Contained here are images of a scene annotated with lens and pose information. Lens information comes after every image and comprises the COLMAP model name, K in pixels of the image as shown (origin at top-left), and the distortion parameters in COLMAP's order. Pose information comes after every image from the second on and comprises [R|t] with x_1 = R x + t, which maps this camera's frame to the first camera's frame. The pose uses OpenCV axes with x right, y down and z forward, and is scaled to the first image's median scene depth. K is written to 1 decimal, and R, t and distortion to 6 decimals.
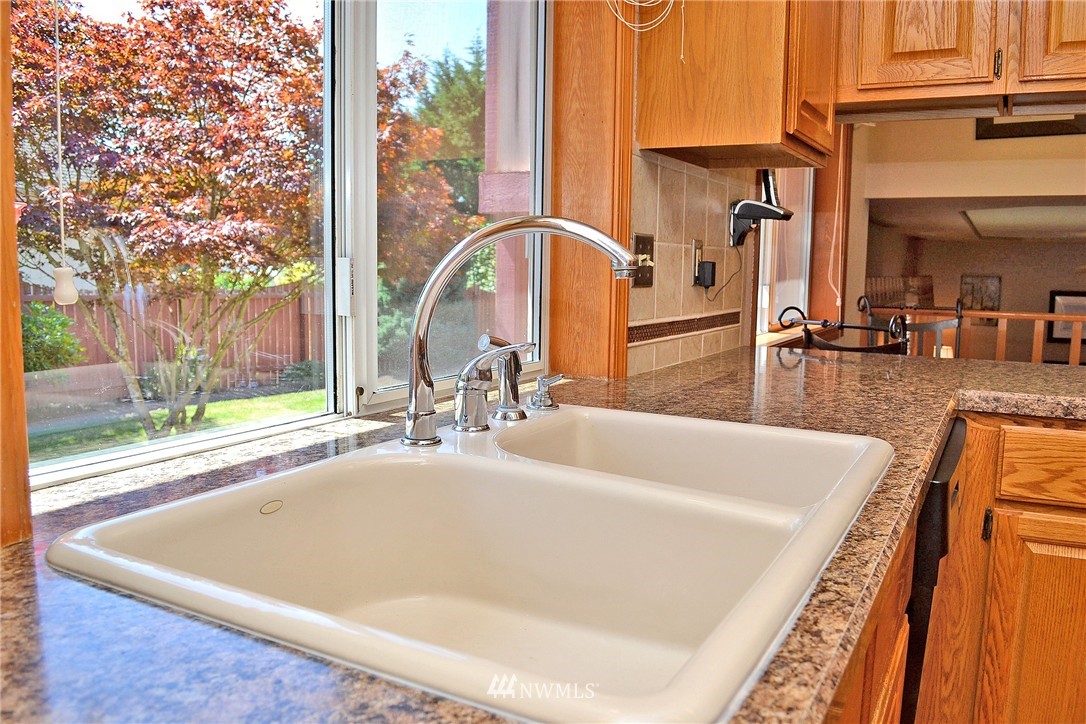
lens RADIAL K [[866.3, 0, 547.8], [0, 866.3, 368.4], [0, 0, 1]] dist [-0.086773, 0.015249]
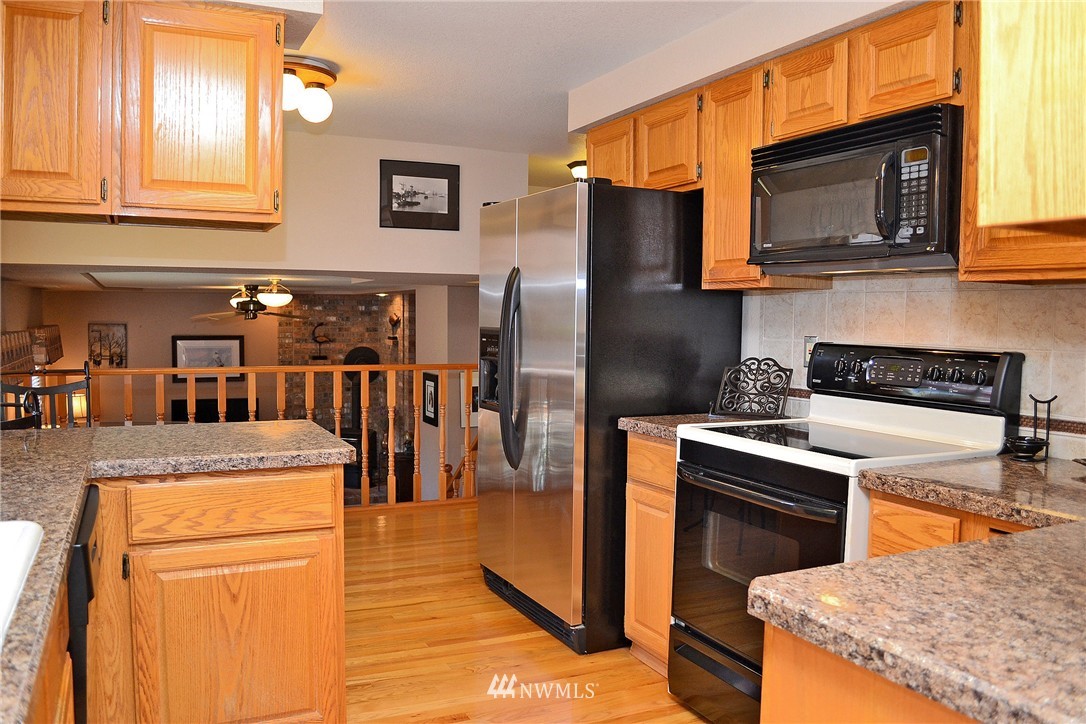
lens RADIAL K [[866.3, 0, 536.0], [0, 866.3, 369.1], [0, 0, 1]] dist [-0.086773, 0.015249]
pose [[0.592530, -0.056080, 0.803594, -0.104369], [0.091466, 0.995806, 0.002052, -0.051499], [-0.800339, 0.072285, 0.595175, -0.243964]]
